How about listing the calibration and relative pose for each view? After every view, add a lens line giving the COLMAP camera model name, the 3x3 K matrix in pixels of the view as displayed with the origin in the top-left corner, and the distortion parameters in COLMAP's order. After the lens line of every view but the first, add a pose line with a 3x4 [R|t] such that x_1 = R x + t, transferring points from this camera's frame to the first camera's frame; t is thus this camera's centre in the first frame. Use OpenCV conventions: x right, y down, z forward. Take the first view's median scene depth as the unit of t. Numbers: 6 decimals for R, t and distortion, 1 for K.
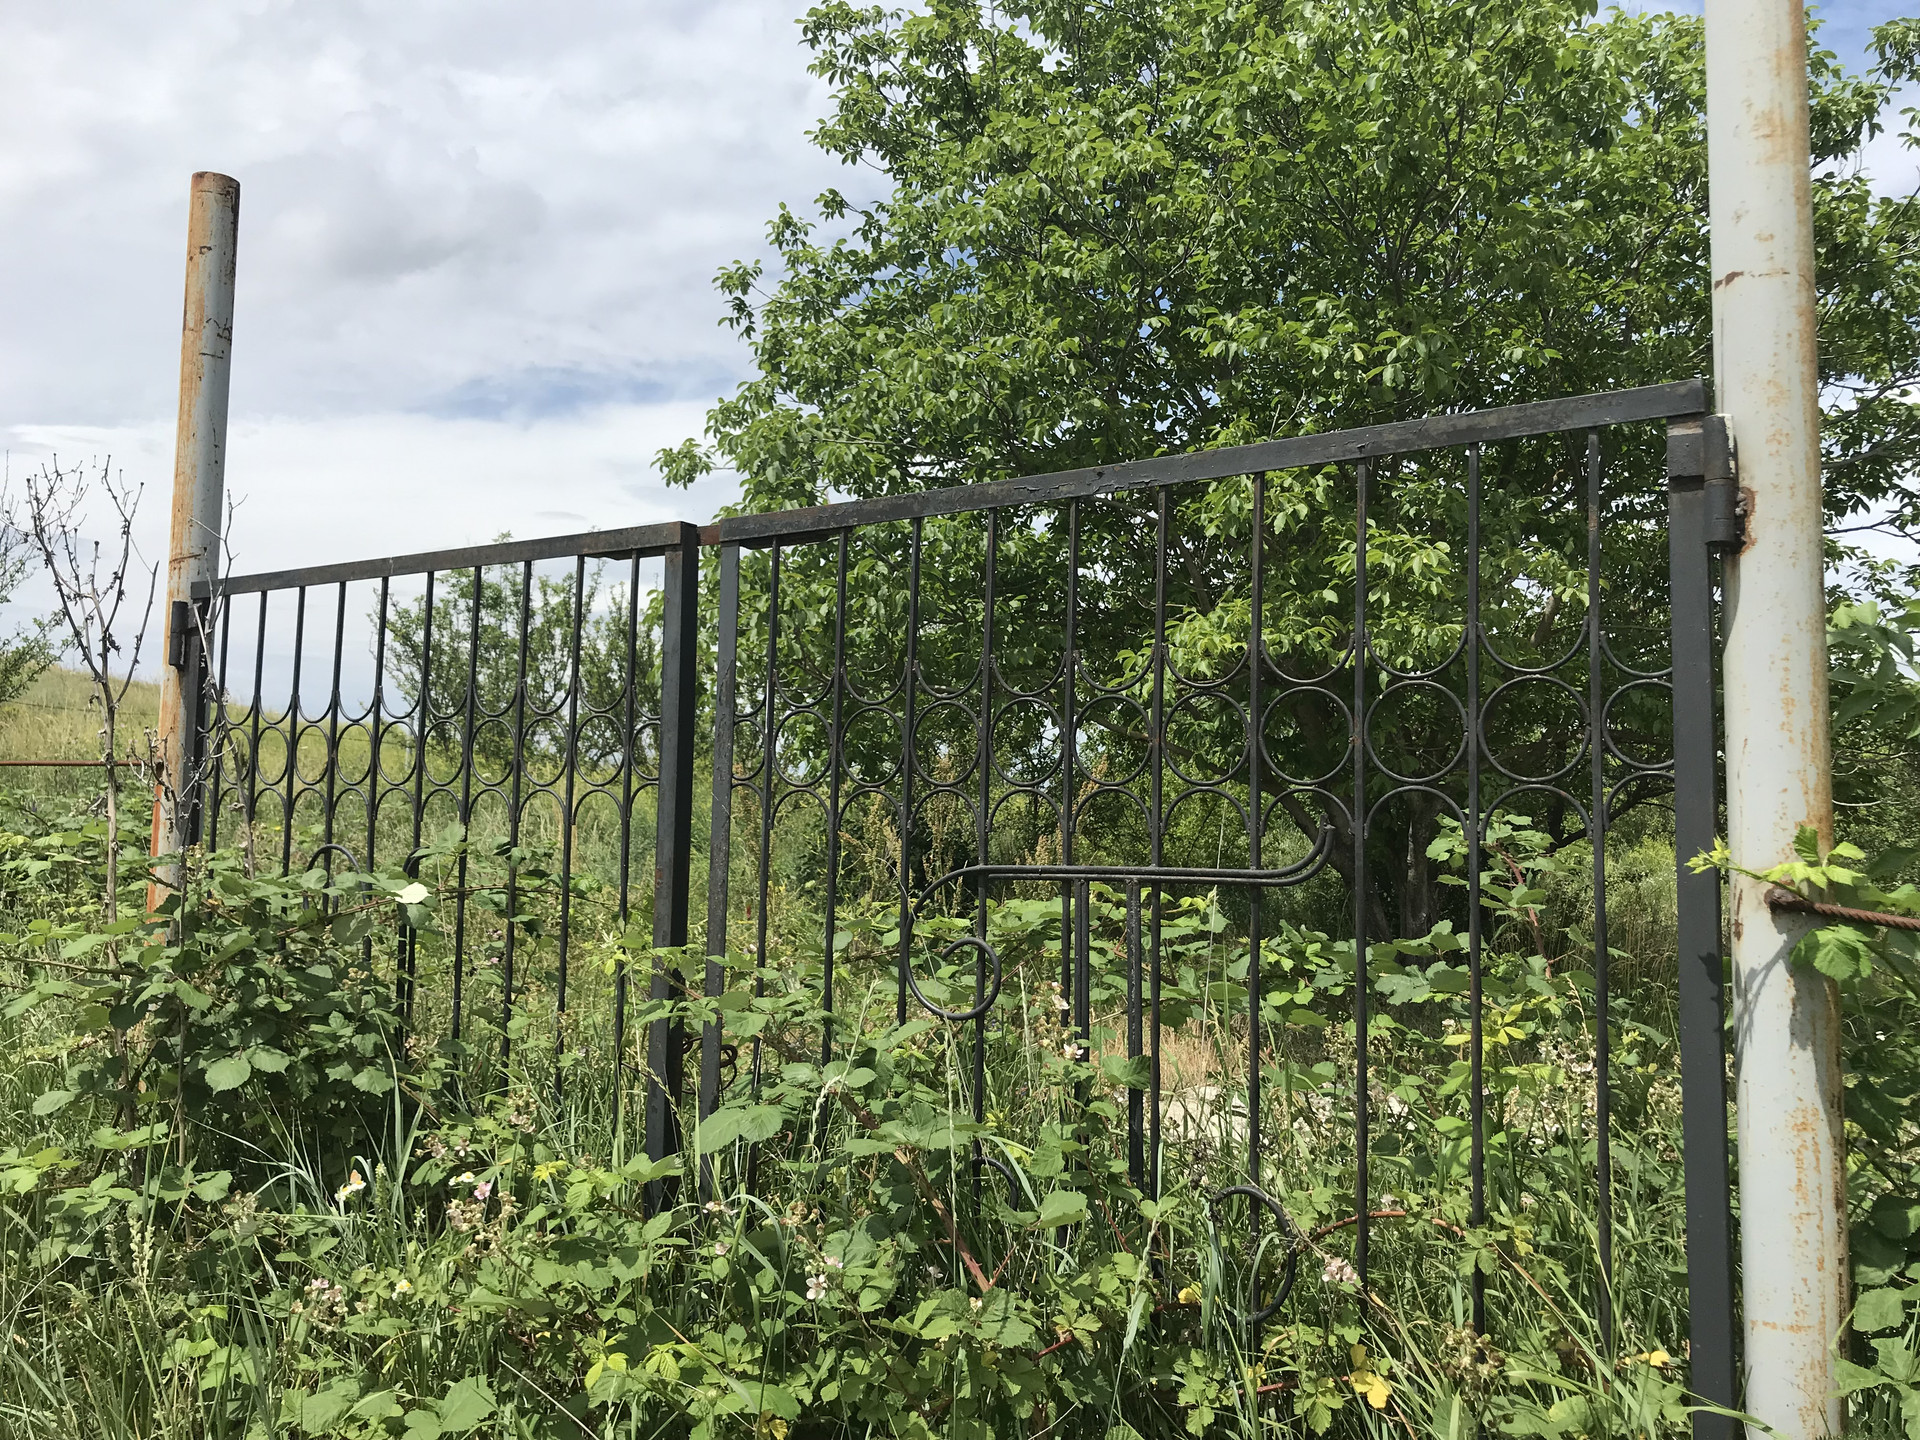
lens RADIAL K [[1611.5, 0, 958.2], [0, 1611.5, 726.7], [0, 0, 1]] dist [0.055660, -0.122902]
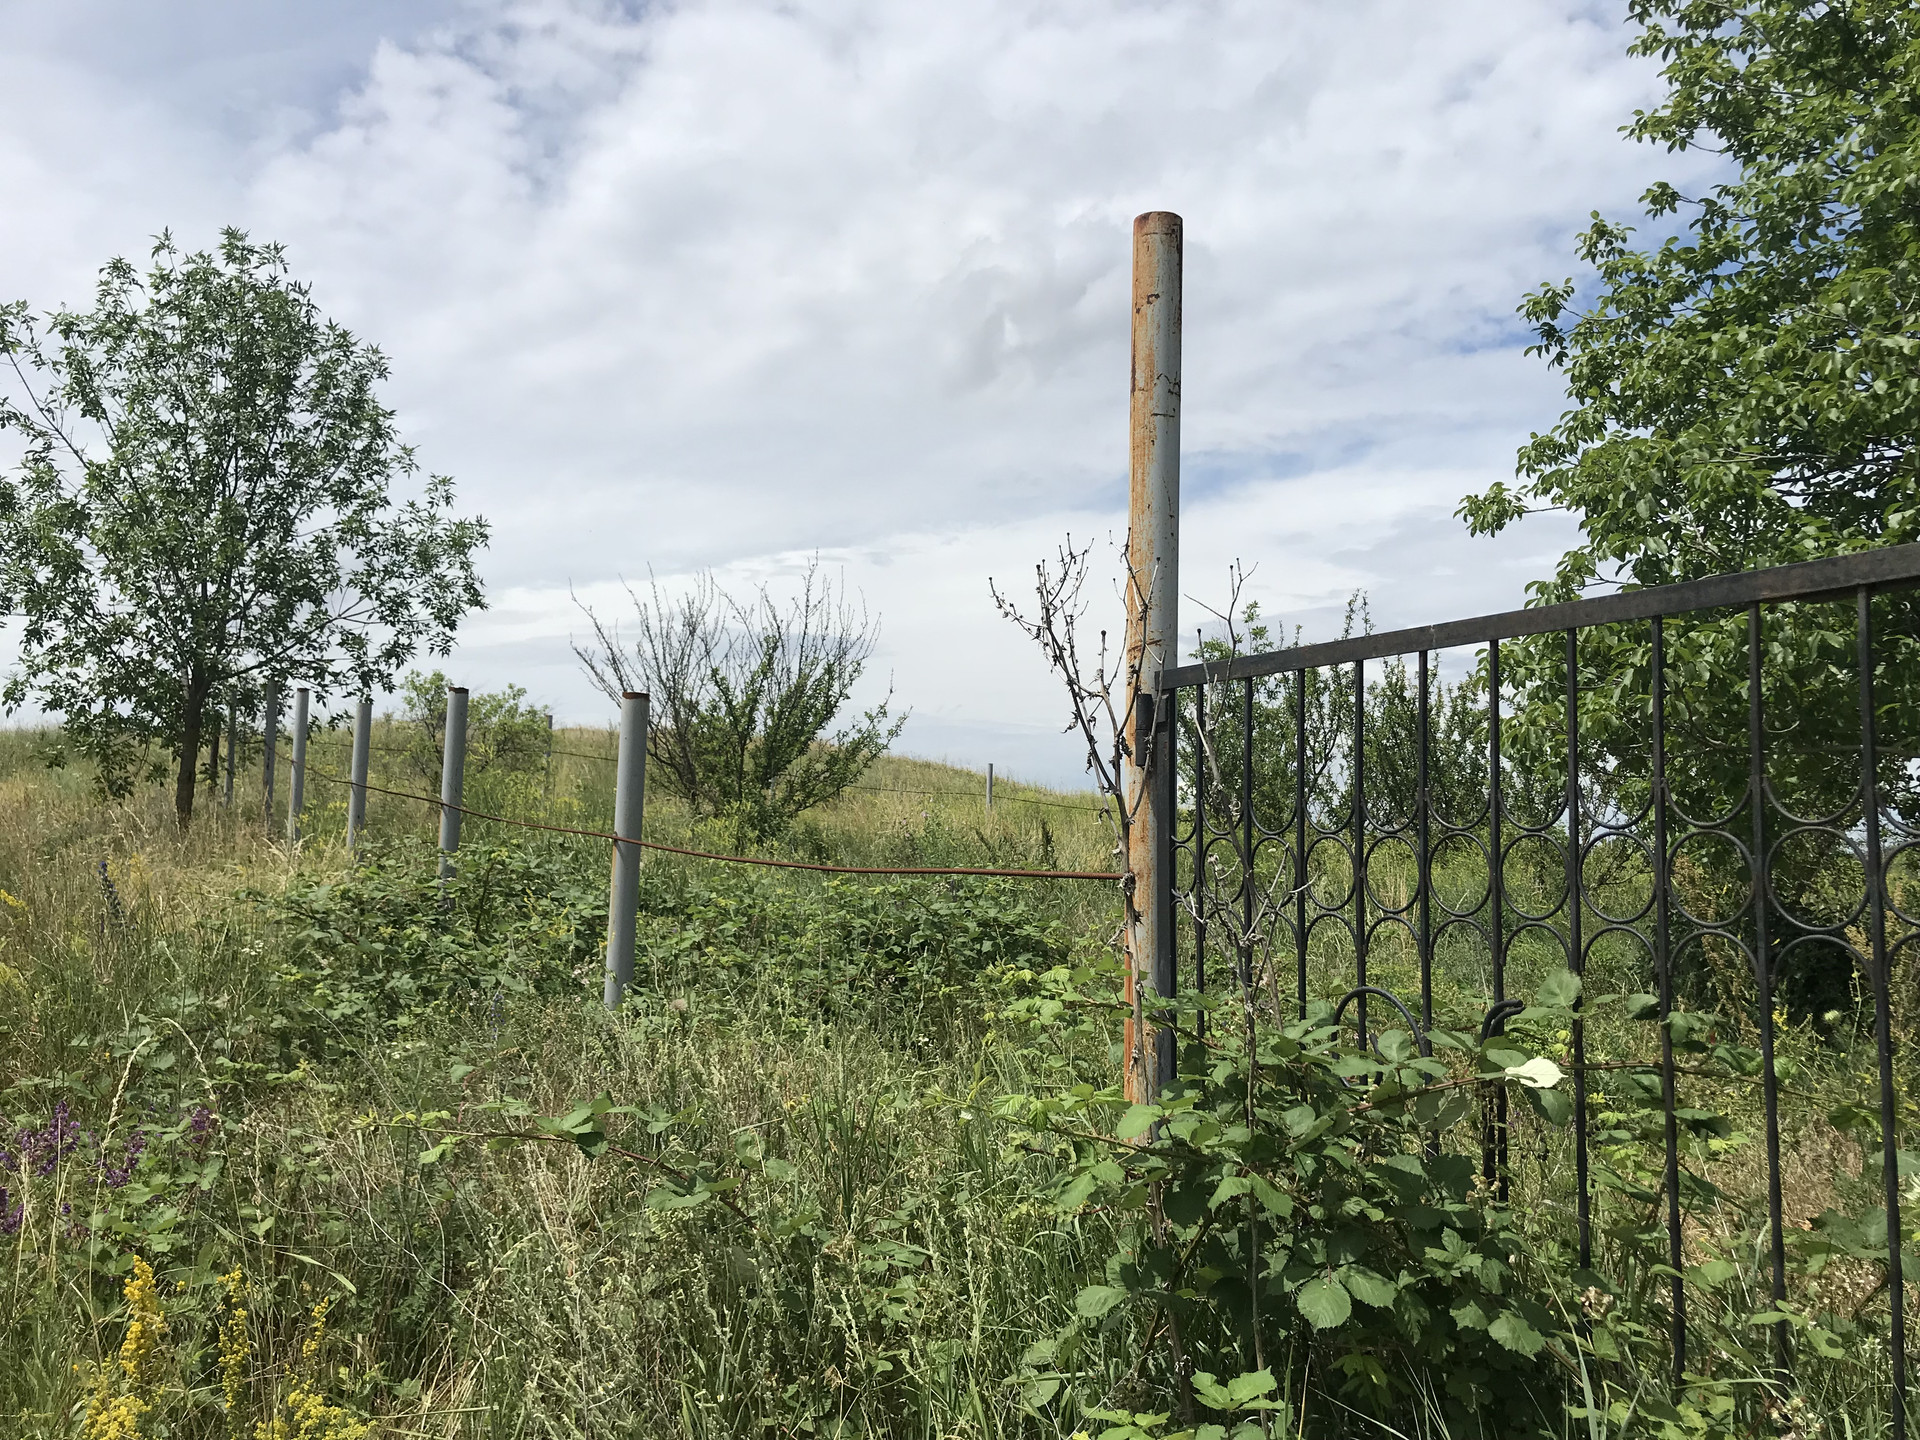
lens RADIAL K [[1559.0, 0, 962.6], [0, 1559.0, 719.0], [0, 0, 1]] dist [-0.002294, 0.158986]
pose [[0.913503, -0.042924, -0.404561, -0.090181], [0.025745, 0.998524, -0.047813, -0.010179], [0.406016, 0.033262, 0.913260, 0.073391]]
